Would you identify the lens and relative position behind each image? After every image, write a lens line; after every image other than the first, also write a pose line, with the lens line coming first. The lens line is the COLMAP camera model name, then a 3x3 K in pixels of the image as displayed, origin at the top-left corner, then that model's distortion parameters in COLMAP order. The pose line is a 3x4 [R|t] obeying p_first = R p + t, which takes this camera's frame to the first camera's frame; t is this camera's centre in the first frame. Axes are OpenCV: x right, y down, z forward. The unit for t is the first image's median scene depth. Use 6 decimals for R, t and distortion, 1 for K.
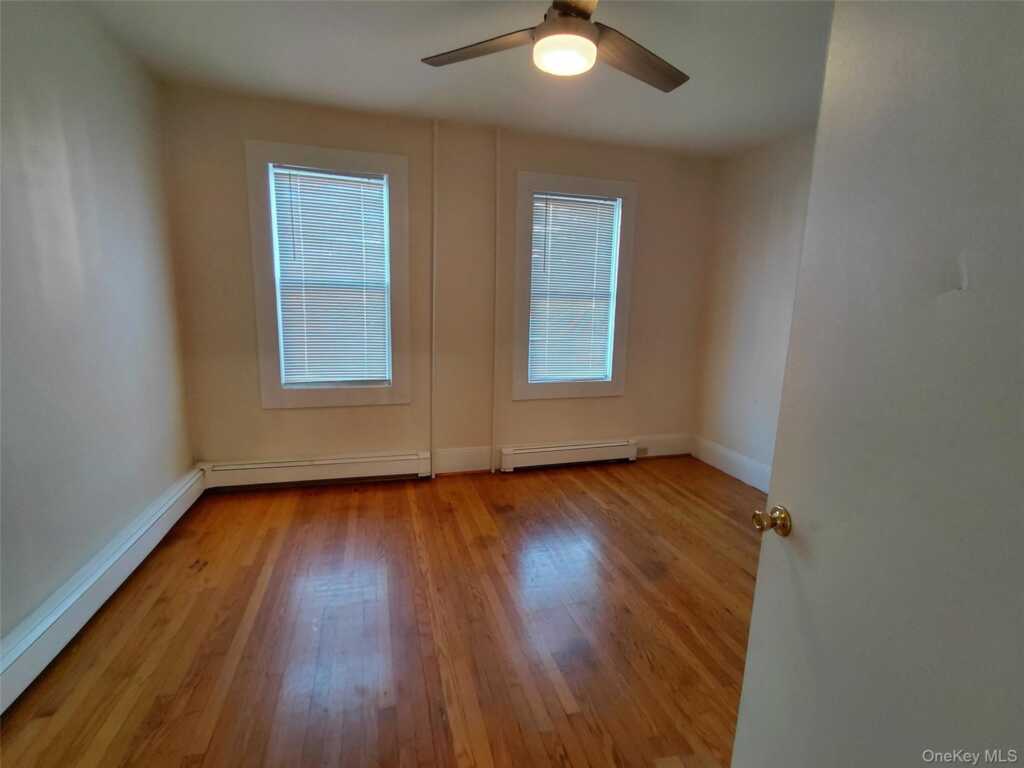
lens RADIAL K [[472.2, 0, 512.0], [0, 472.2, 384.0], [0, 0, 1]] dist [-0.001814, -0.000787]
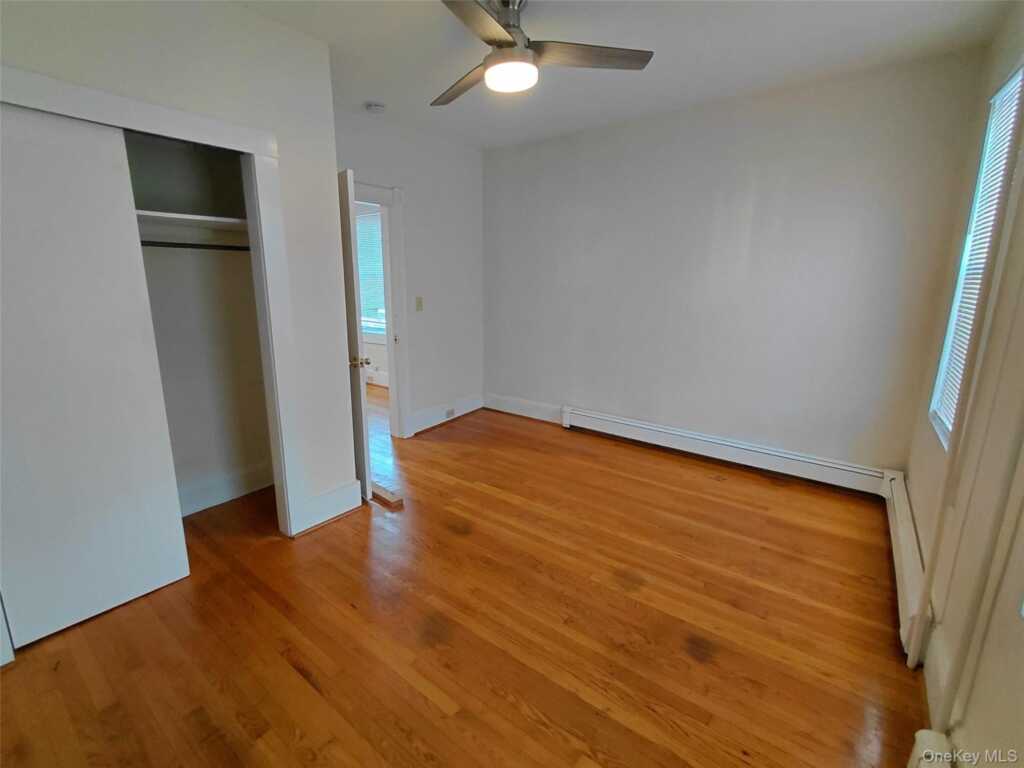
lens RADIAL K [[457.4, 0, 486.8], [0, 457.4, 386.1], [0, 0, 1]] dist [-0.000074, -0.000047]
pose [[-0.827665, 0.094990, -0.553126, 0.483846], [-0.126351, 0.928731, 0.348559, -0.196538], [0.546815, 0.358379, -0.756676, 1.175418]]
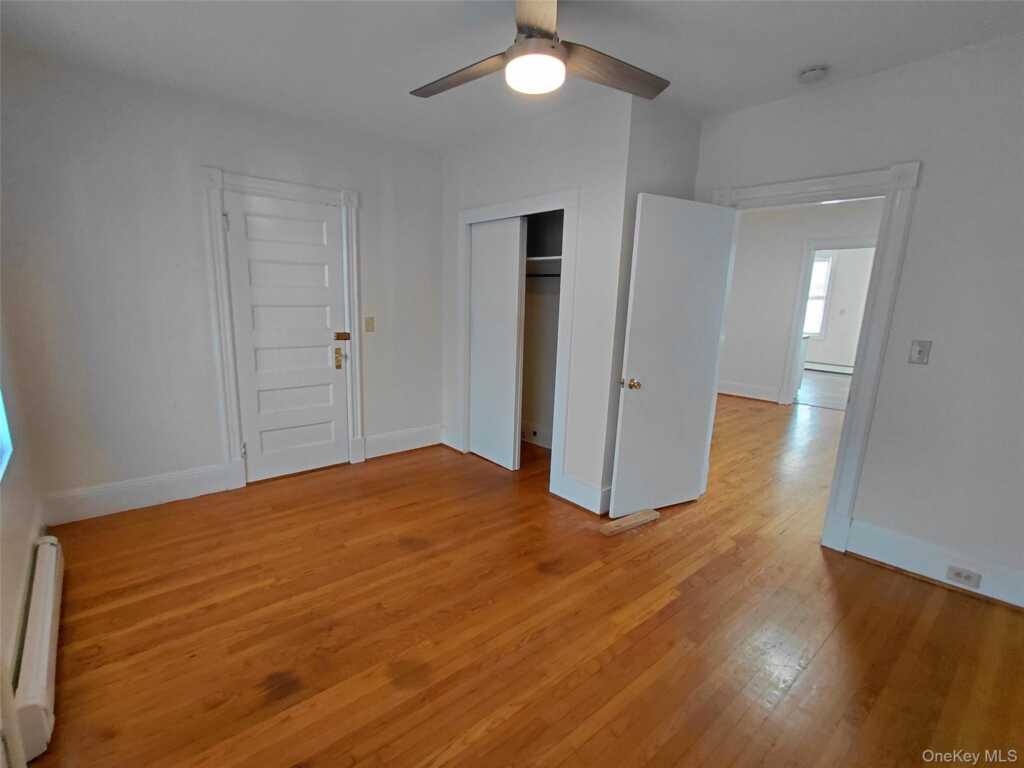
lens RADIAL K [[472.2, 0, 512.0], [0, 472.2, 384.0], [0, 0, 1]] dist [-0.001814, -0.000787]
pose [[-0.405286, -0.214048, 0.888778, -0.528172], [0.121046, 0.951079, 0.284249, -0.181610], [-0.906141, 0.222785, -0.359549, 0.885932]]
